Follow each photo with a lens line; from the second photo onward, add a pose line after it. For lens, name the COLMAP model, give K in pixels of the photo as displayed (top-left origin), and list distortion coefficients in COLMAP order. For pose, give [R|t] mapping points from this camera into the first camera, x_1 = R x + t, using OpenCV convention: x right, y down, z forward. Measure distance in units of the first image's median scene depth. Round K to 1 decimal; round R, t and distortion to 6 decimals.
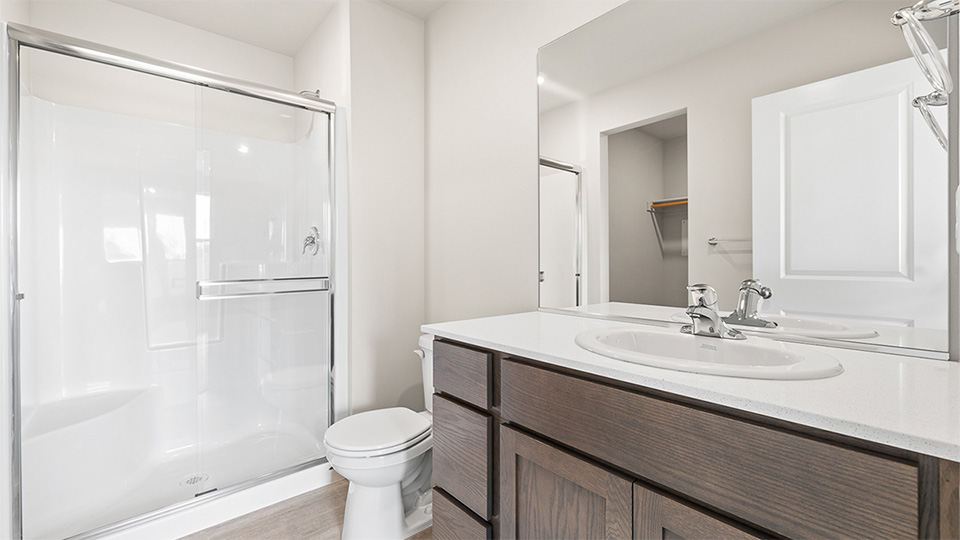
lens RADIAL K [[404.5, 0, 475.9], [0, 404.5, 272.1], [0, 0, 1]] dist [0.000052, 0.001009]
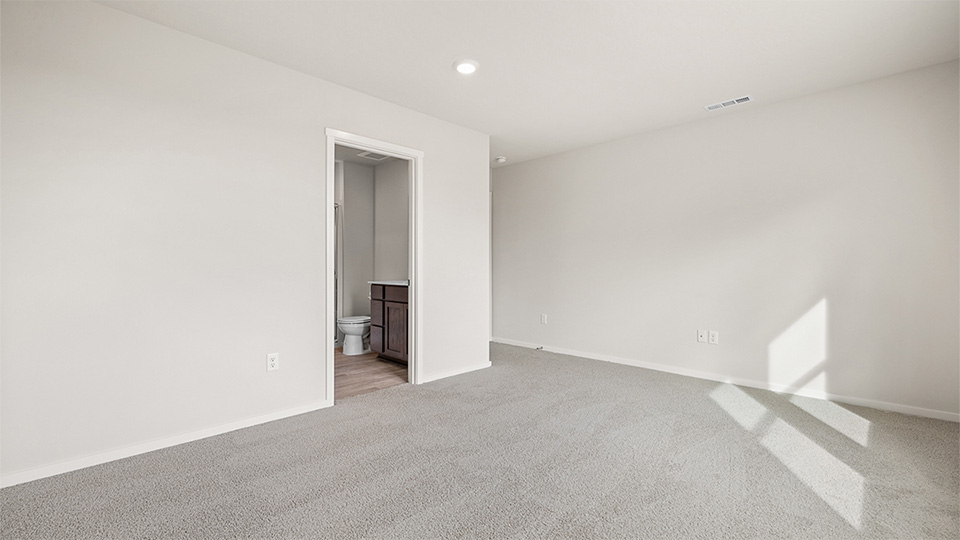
lens RADIAL K [[404.5, 0, 478.9], [0, 404.5, 267.0], [0, 0, 1]] dist [0.000052, 0.001009]
pose [[0.998697, 0.000226, 0.051038, 0.565953], [0.000633, 0.999858, -0.016819, 0.075410], [-0.051034, 0.016830, 0.998555, -2.197962]]
